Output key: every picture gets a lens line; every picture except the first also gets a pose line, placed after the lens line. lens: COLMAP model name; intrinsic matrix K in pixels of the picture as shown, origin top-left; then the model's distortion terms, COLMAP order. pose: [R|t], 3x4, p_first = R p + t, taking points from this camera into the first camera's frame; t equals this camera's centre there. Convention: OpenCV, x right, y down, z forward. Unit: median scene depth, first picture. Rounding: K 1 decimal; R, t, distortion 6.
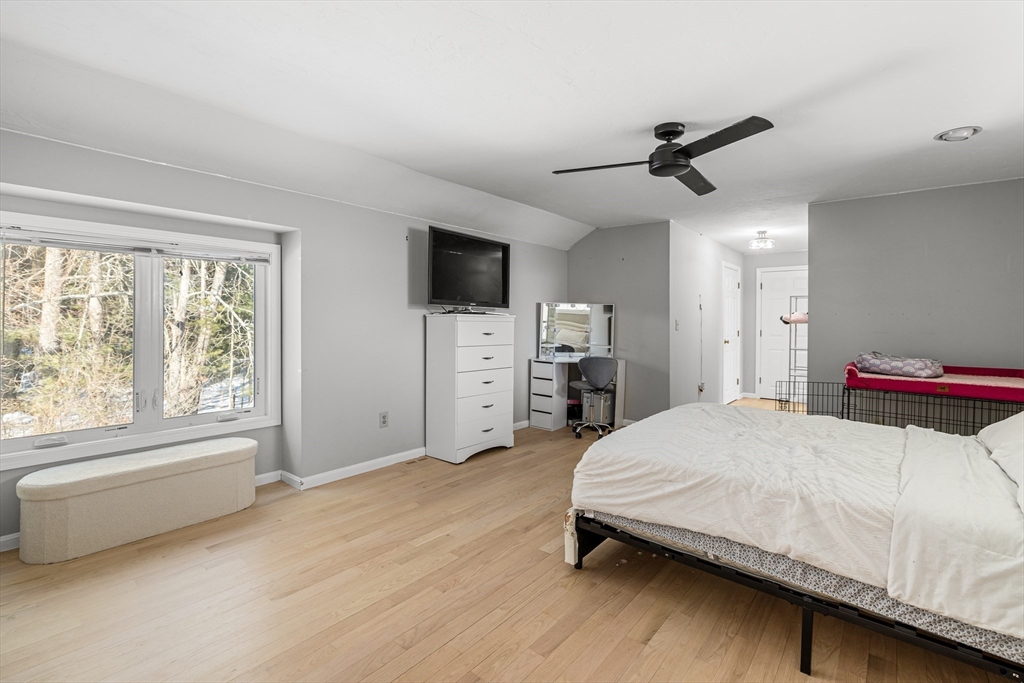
lens RADIAL K [[465.1, 0, 517.4], [0, 465.1, 319.6], [0, 0, 1]] dist [-0.003335, 0.000164]
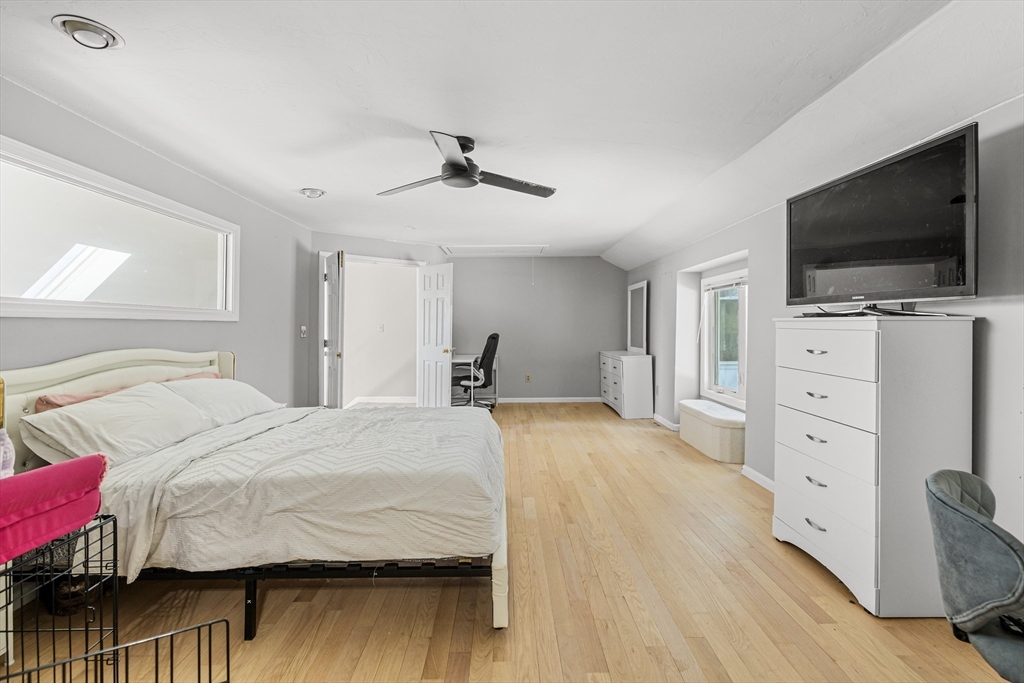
lens RADIAL K [[454.0, 0, 506.5], [0, 454.0, 329.6], [0, 0, 1]] dist [-0.004920, 0.000753]
pose [[-0.774681, -0.006463, -0.632320, 0.799072], [-0.008474, 0.999964, 0.000160, 0.009879], [0.632296, 0.005482, -0.774708, 1.675082]]
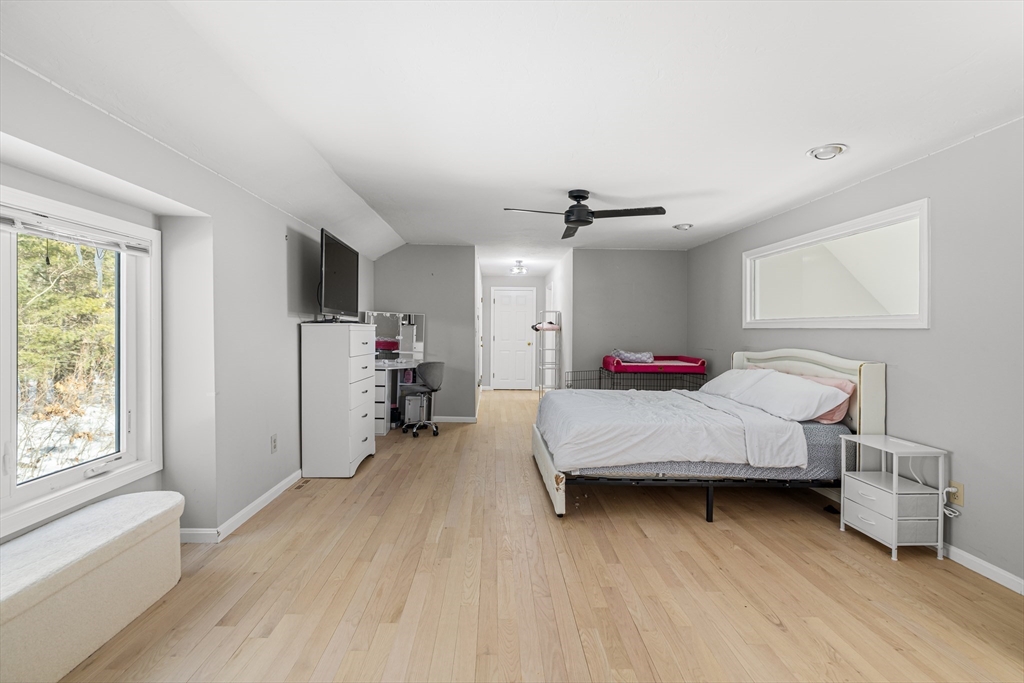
lens RADIAL K [[454.0, 0, 506.5], [0, 454.0, 329.6], [0, 0, 1]] dist [-0.004920, 0.000753]
pose [[0.758961, -0.002871, 0.651129, -0.661269], [-0.002109, 0.999974, 0.006869, -0.008224], [-0.651132, -0.006586, 0.758936, 0.092883]]
